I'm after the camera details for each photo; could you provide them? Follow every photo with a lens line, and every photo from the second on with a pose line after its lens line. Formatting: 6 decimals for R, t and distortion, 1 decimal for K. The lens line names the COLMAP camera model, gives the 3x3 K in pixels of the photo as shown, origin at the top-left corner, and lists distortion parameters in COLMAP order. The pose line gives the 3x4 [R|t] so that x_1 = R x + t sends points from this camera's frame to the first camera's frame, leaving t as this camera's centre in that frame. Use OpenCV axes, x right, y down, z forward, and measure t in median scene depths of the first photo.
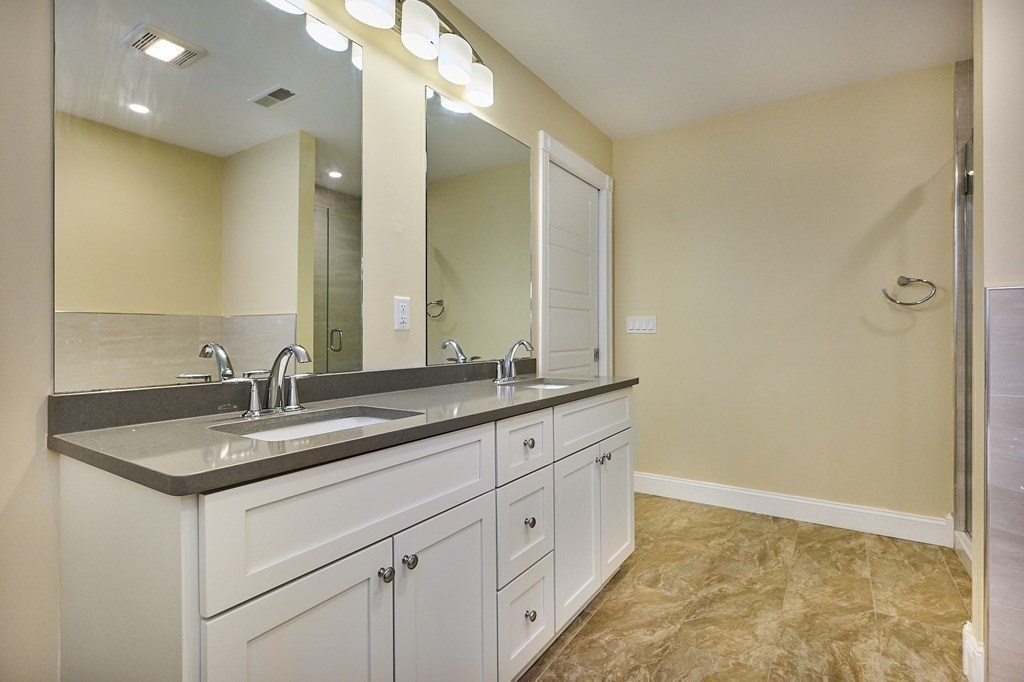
lens RADIAL K [[535.9, 0, 512.9], [0, 535.9, 347.5], [0, 0, 1]] dist [-0.002466, -0.000617]
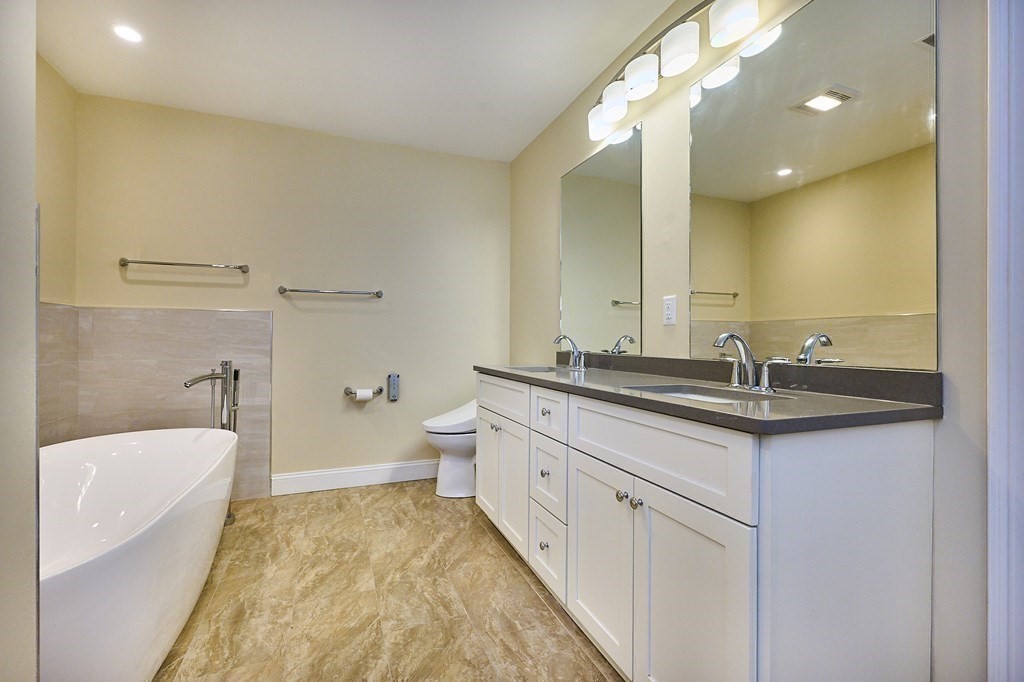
lens RADIAL K [[508.4, 0, 514.2], [0, 508.4, 328.8], [0, 0, 1]] dist [-0.000287, -0.000127]
pose [[-0.626516, 0.005090, -0.779392, 0.911046], [0.004348, 0.999986, 0.003035, -0.029785], [0.779397, -0.001487, -0.626529, 1.508240]]
